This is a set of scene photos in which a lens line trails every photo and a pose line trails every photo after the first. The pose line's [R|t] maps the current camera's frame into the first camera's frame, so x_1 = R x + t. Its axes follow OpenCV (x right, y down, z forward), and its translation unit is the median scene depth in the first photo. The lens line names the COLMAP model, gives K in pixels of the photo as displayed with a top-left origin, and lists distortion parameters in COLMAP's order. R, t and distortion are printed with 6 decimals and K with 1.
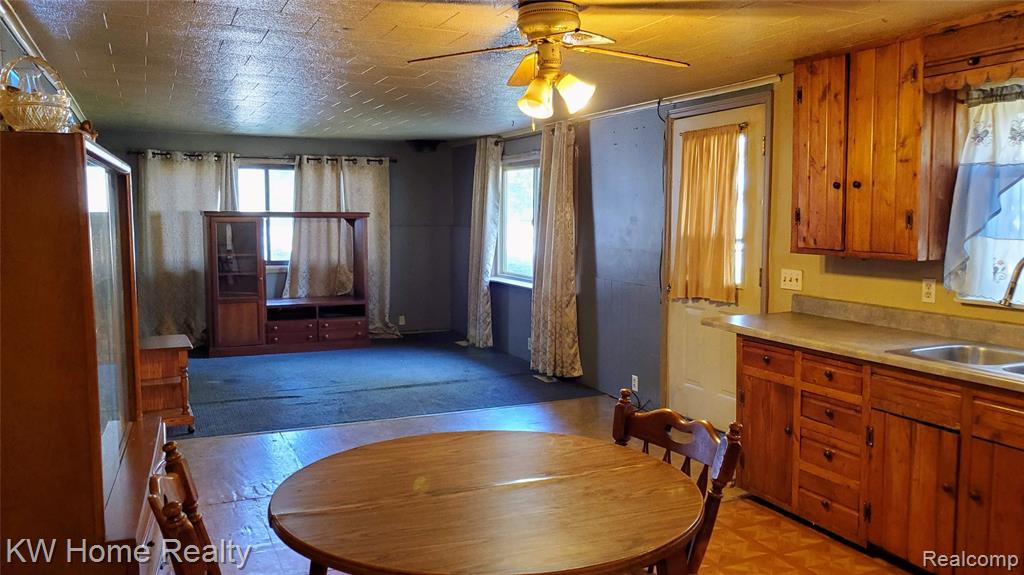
lens RADIAL K [[818.5, 0, 512.0], [0, 818.5, 287.5], [0, 0, 1]] dist [-0.003616, -0.002636]
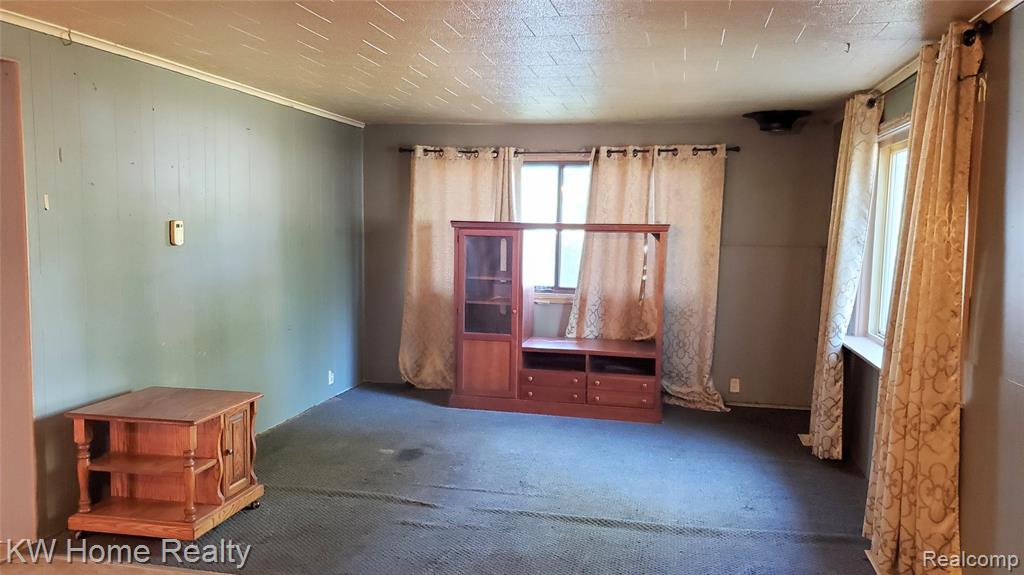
lens RADIAL K [[783.0, 0, 512.0], [0, 783.0, 287.5], [0, 0, 1]] dist [0.080078, -0.094949]
pose [[0.800837, 0.057959, -0.596071, 0.110881], [-0.069244, 0.997592, 0.003969, -0.032987], [0.594866, 0.038096, 0.802922, 0.398104]]
